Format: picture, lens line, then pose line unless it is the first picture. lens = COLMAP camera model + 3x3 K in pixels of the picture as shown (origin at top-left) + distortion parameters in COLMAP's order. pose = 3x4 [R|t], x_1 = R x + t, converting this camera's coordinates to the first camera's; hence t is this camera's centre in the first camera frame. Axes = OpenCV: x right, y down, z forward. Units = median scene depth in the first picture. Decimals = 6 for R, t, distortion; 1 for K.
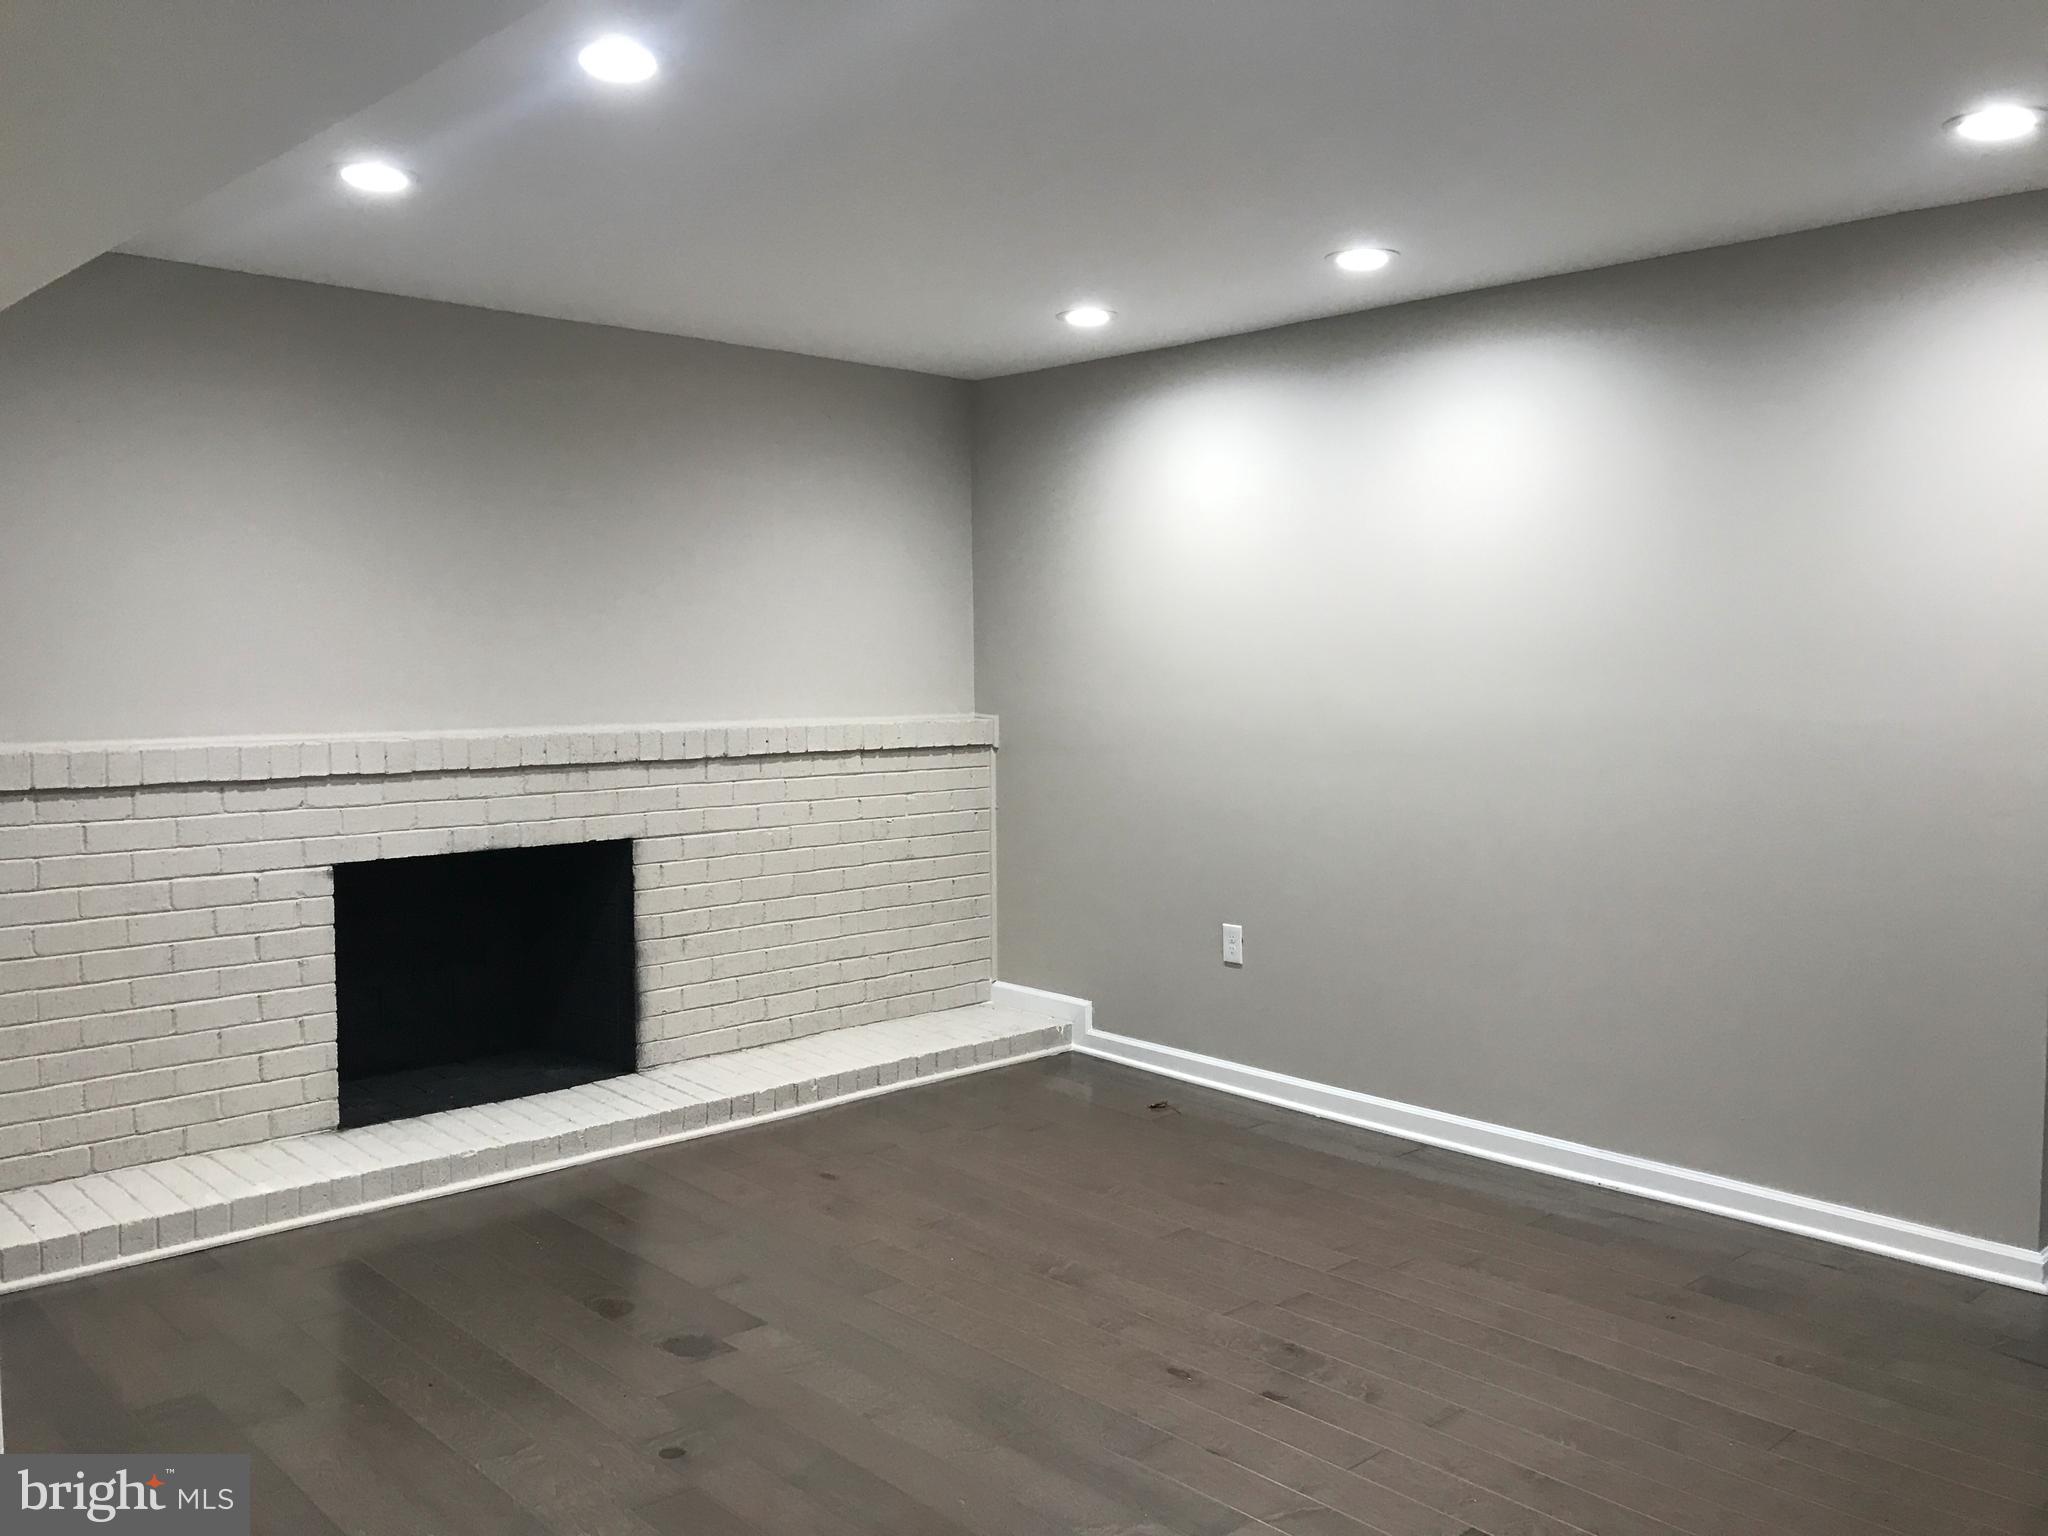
lens RADIAL K [[1683.7, 0, 1024.0], [0, 1683.7, 768.0], [0, 0, 1]] dist [0.006682, -0.003387]
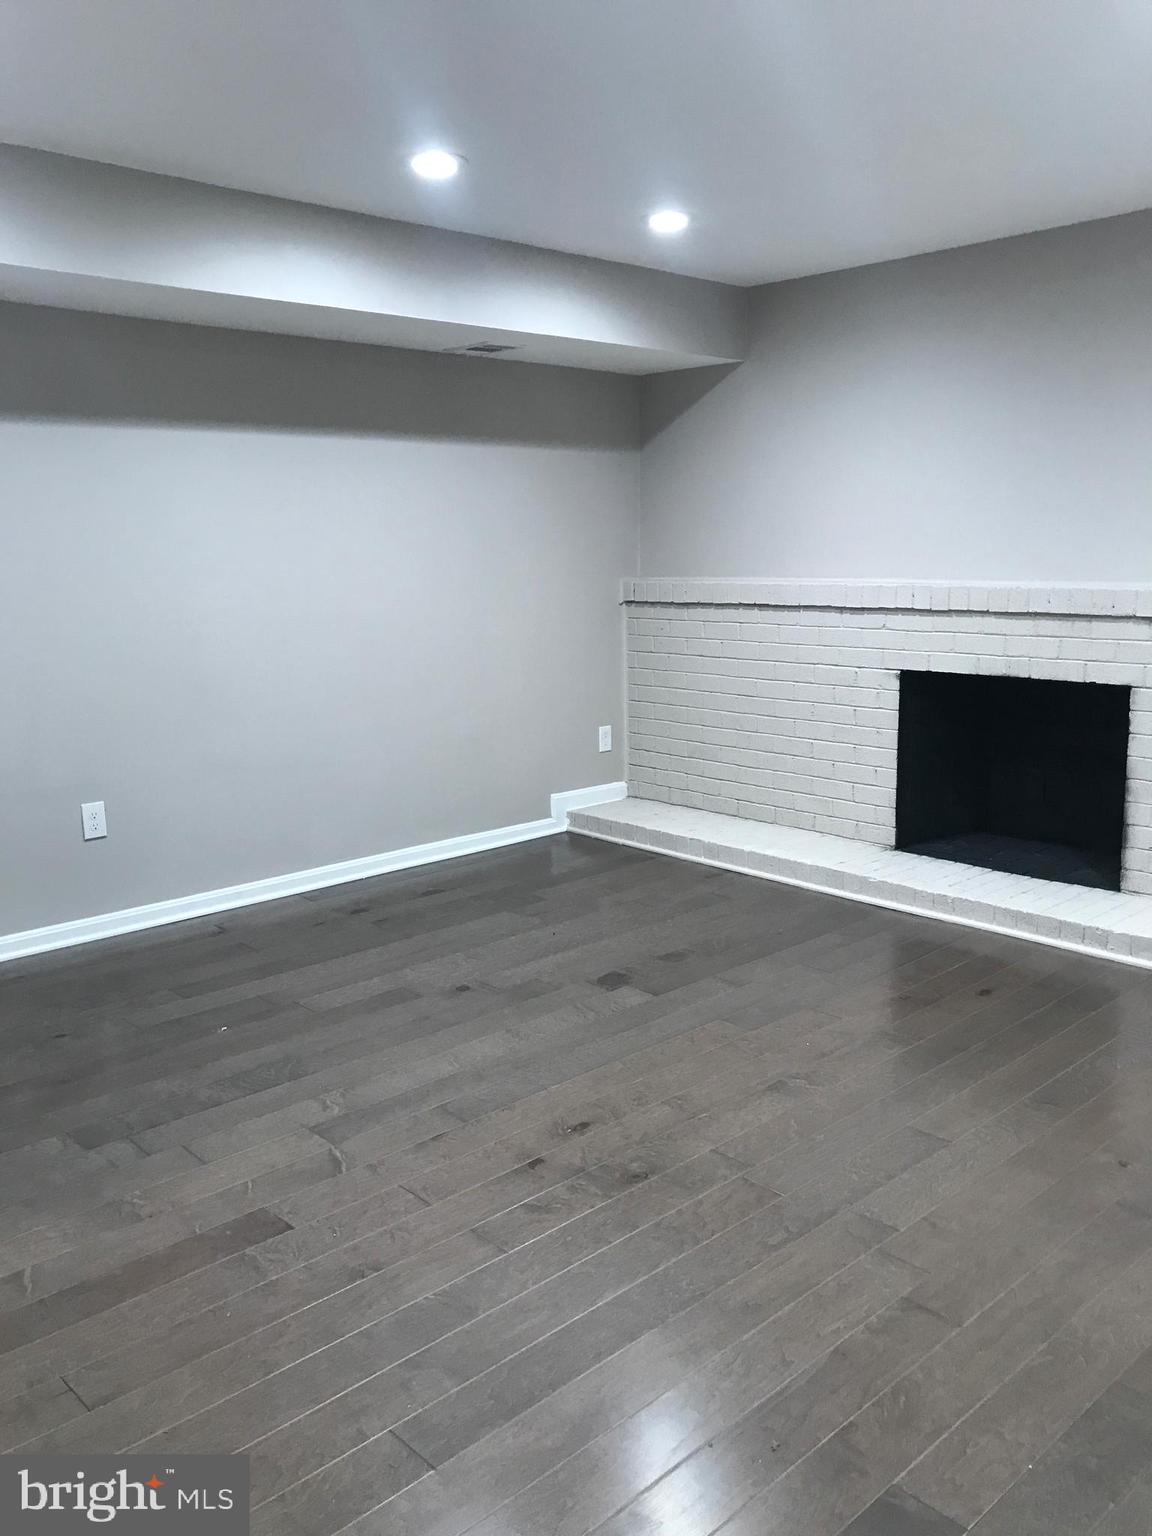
lens RADIAL K [[1262.7, 0, 576.0], [0, 1262.7, 768.0], [0, 0, 1]] dist [0.006682, -0.003387]
pose [[0.005224, 0.177973, -0.984021, 0.675270], [-0.052960, 0.982703, 0.177454, -0.038299], [0.998583, 0.051187, 0.014559, 0.701190]]
